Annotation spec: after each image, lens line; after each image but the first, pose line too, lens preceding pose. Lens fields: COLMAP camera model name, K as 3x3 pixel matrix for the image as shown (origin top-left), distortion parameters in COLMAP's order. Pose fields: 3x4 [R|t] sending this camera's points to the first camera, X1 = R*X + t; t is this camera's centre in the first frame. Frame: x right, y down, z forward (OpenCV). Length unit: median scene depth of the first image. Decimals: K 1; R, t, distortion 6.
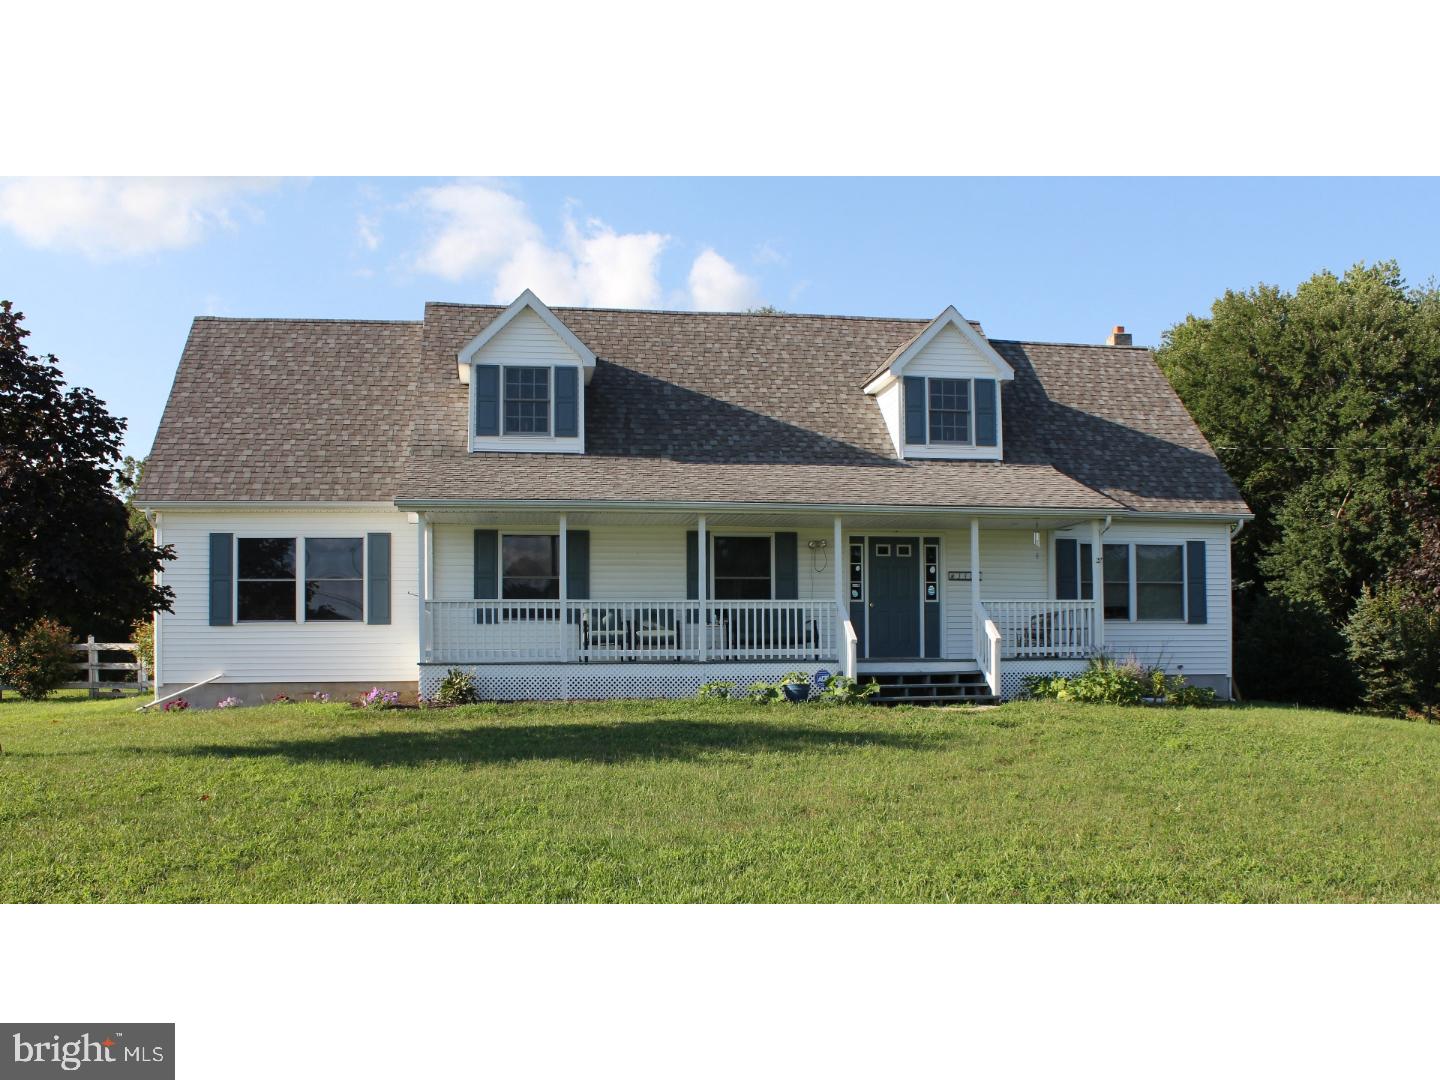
lens RADIAL K [[1303.2, 0, 719.0], [0, 1303.2, 559.6], [0, 0, 1]] dist [-0.006749, -0.135518]
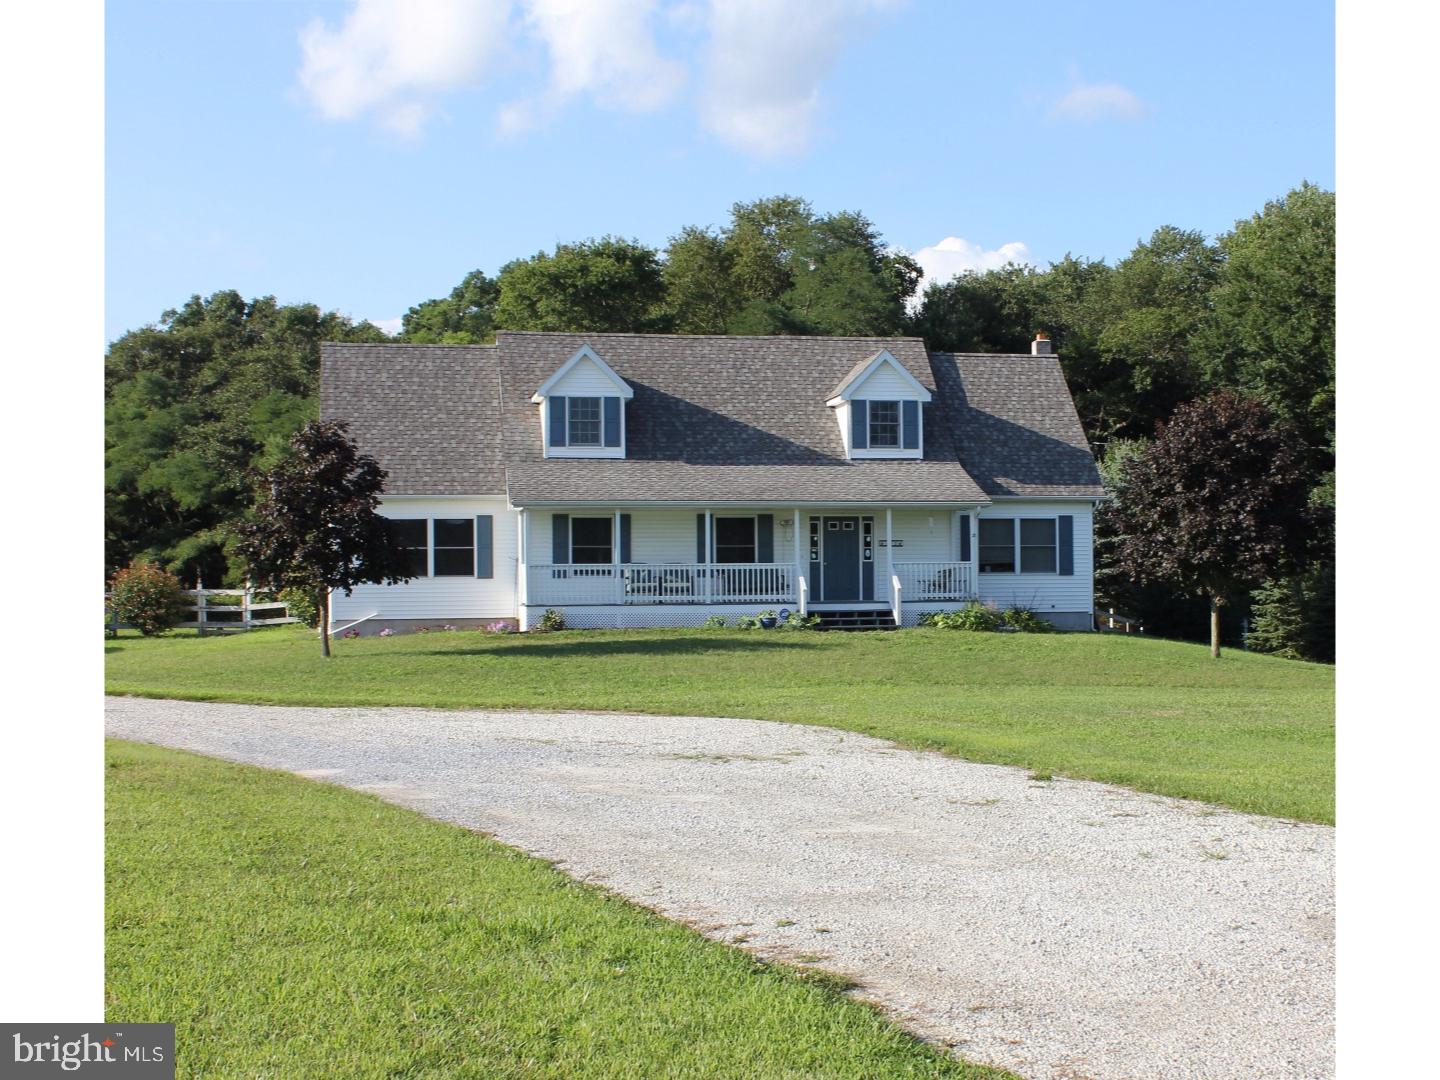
lens RADIAL K [[1369.7, 0, 720.0], [0, 1369.7, 540.0], [0, 0, 1]] dist [0.003495, -0.000046]
pose [[0.999991, -0.002433, -0.003596, 0.006030], [0.002550, 0.999454, 0.032956, -0.041289], [0.003513, -0.032965, 0.999450, -0.507864]]
